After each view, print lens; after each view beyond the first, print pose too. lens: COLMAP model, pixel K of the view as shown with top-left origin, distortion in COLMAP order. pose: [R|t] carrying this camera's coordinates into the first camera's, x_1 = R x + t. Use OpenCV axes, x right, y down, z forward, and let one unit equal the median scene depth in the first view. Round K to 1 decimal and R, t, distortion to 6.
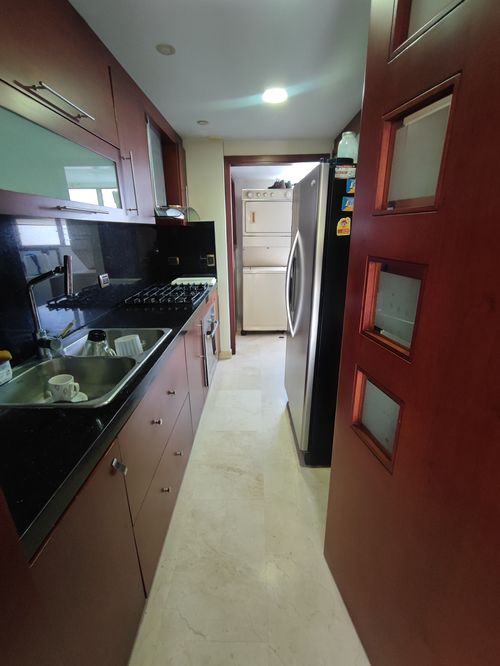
lens RADIAL K [[302.9, 0, 250.4], [0, 302.9, 333.1], [0, 0, 1]] dist [-0.003631, 0.003571]
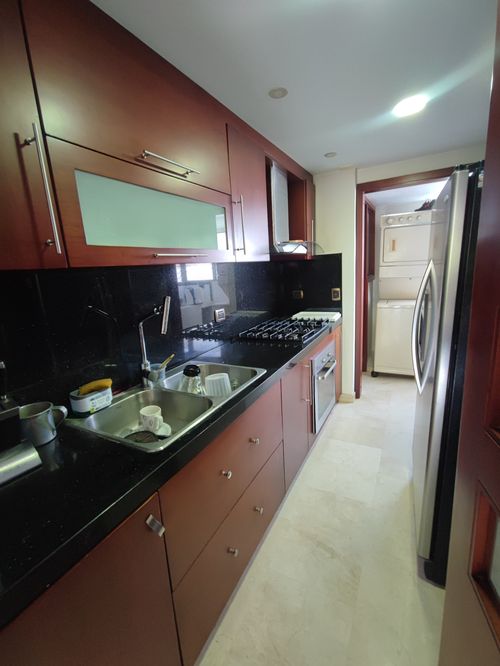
lens RADIAL K [[302.9, 0, 250.4], [0, 302.9, 332.9], [0, 0, 1]] dist [-0.003631, 0.003571]
pose [[0.891654, 0.055202, -0.449339, 0.083678], [-0.096895, 0.992808, -0.070307, -0.042256], [0.442226, 0.106228, 0.890591, 0.093444]]
